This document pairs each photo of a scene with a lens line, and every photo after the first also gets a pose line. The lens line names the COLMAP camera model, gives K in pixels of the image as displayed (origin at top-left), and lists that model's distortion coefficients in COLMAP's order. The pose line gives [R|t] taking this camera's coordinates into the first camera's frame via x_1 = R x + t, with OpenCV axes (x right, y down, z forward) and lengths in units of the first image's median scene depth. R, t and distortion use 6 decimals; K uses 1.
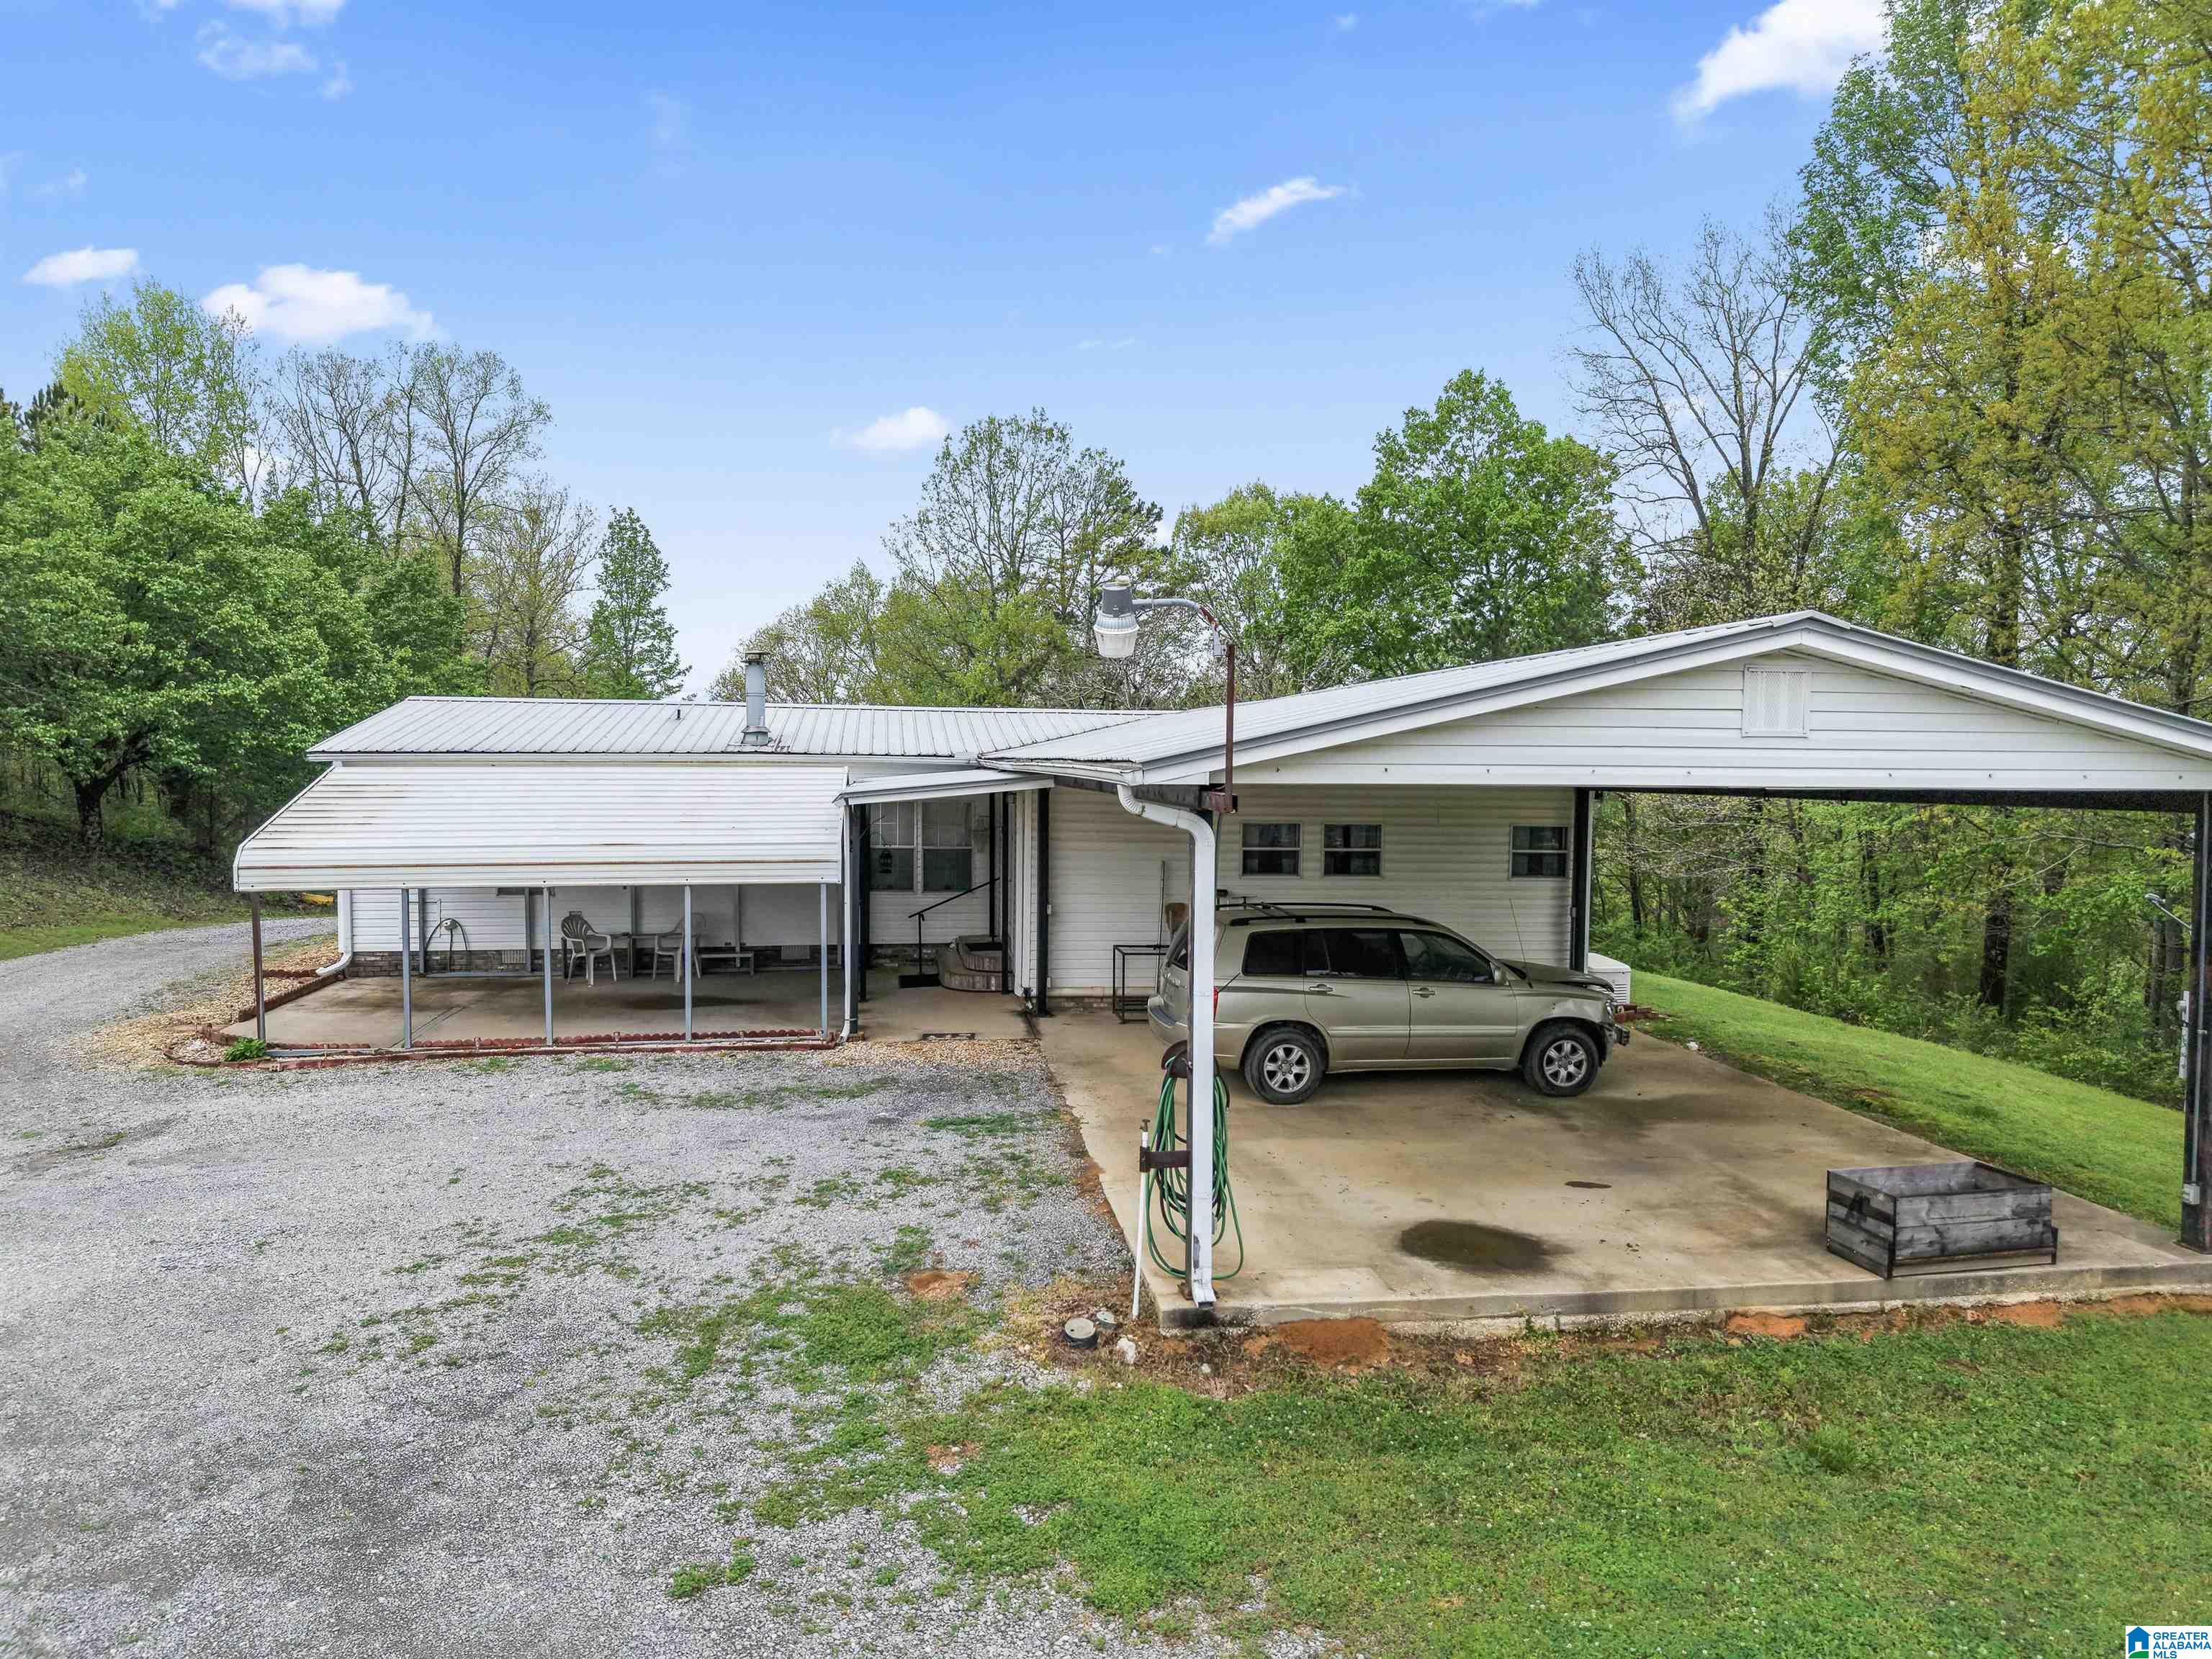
lens RADIAL K [[1500.6, 0, 1106.0], [0, 1500.6, 829.5], [0, 0, 1]] dist [0.001905, -0.001113]
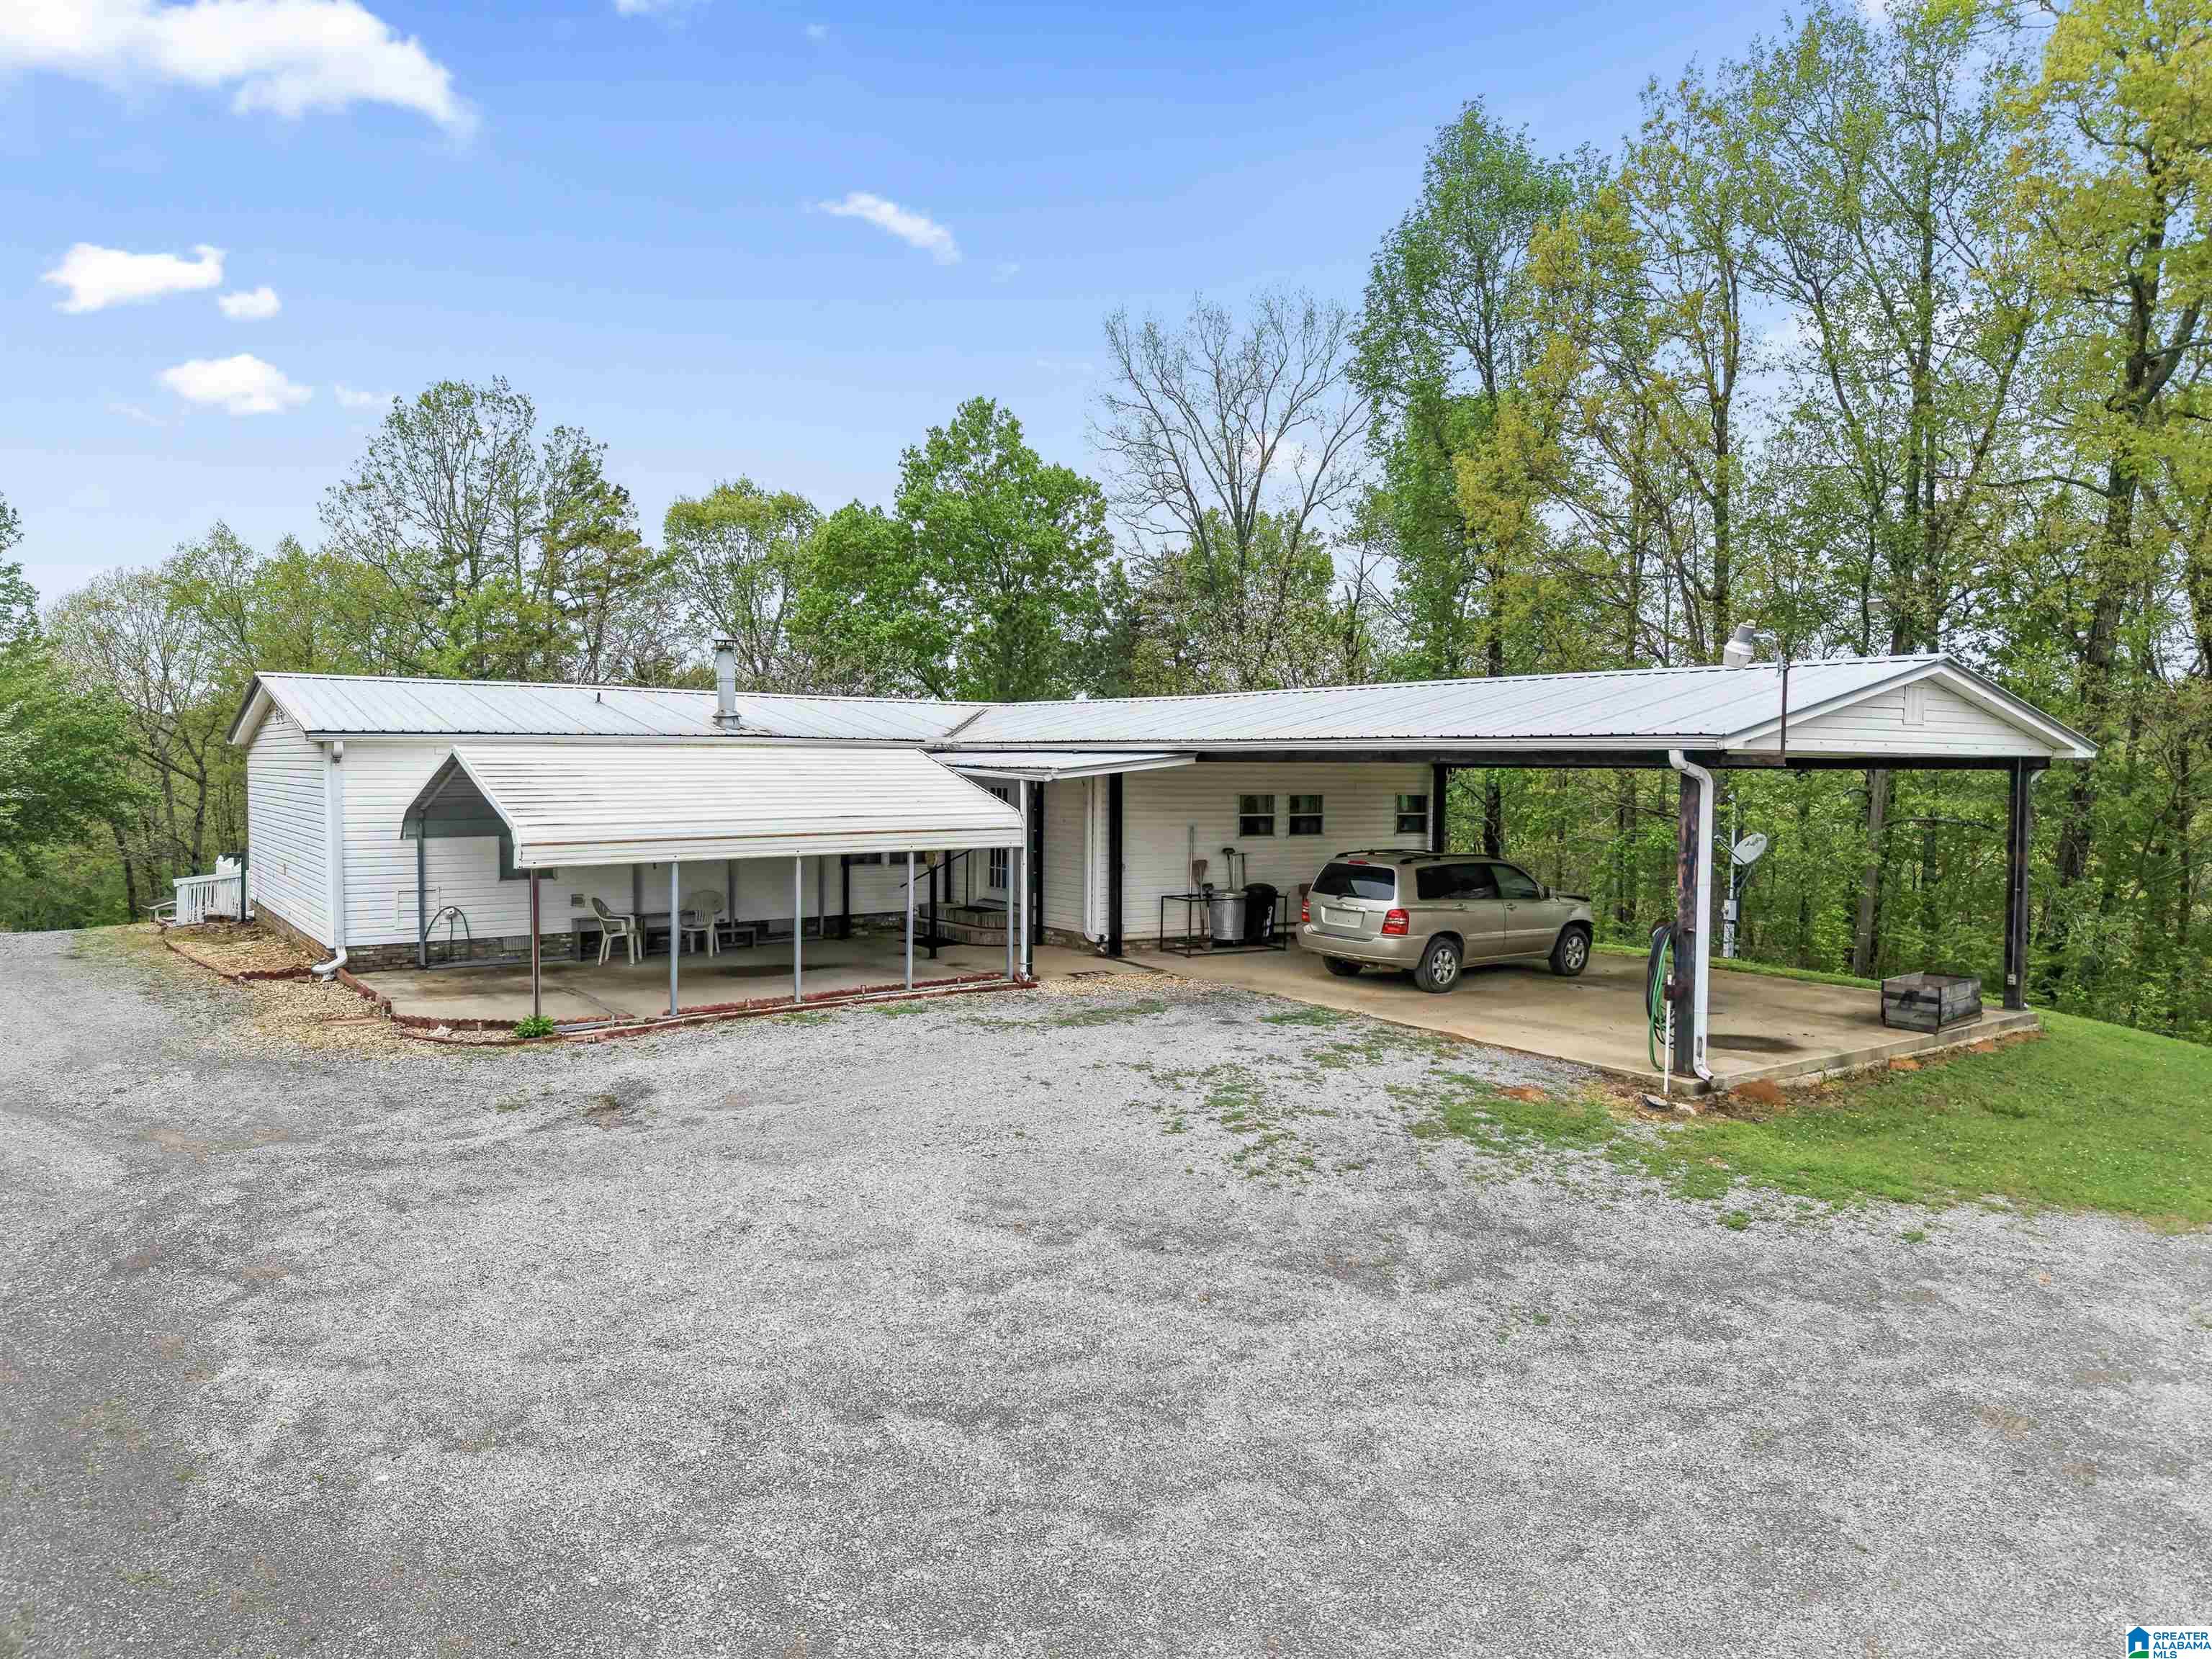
lens RADIAL K [[1510.0, 0, 1106.0], [0, 1510.0, 829.5], [0, 0, 1]] dist [0.056082, -0.082374]
pose [[0.879652, -0.020749, 0.475166, -0.597011], [0.020571, 0.999773, 0.005574, 0.015384], [-0.475174, 0.004872, 0.879879, -0.053761]]
